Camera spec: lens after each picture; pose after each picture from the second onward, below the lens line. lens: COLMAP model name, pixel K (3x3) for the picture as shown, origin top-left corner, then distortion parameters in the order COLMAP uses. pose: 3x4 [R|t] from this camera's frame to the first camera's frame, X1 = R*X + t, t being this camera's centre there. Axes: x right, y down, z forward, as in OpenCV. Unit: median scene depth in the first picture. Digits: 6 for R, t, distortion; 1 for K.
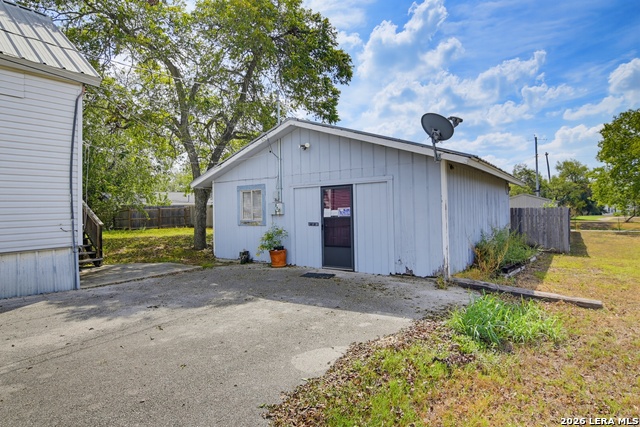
lens RADIAL K [[360.0, 0, 318.9], [0, 360.0, 204.5], [0, 0, 1]] dist [-0.002486, -0.000267]
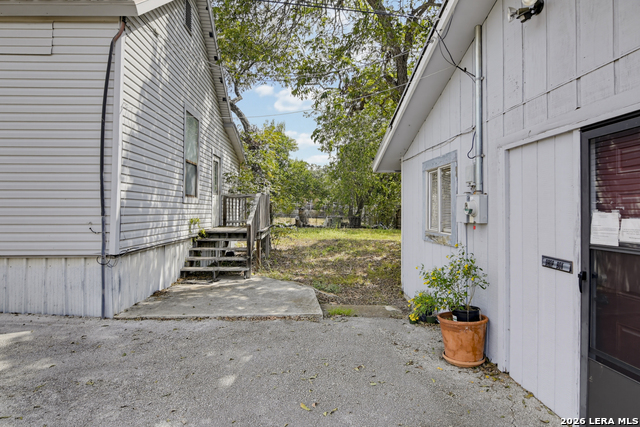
lens RADIAL K [[360.0, 0, 318.9], [0, 360.0, 204.5], [0, 0, 1]] dist [-0.002486, -0.000267]
pose [[0.625532, 0.010906, -0.780122, 0.092143], [-0.010637, 0.999929, 0.005451, 0.007439], [0.780126, 0.004888, 0.625603, 0.678433]]
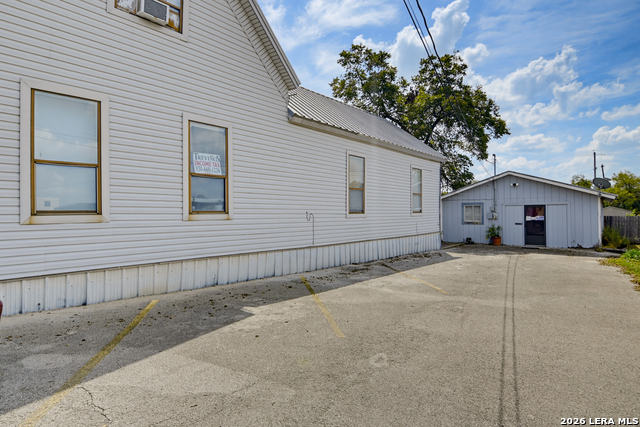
lens RADIAL K [[360.0, 0, 318.9], [0, 360.0, 204.5], [0, 0, 1]] dist [-0.002486, -0.000267]
pose [[0.997557, 0.011846, -0.068842, -0.995432], [-0.012004, 0.999926, -0.001880, -0.036078], [0.068814, 0.002702, 0.997626, -1.077411]]
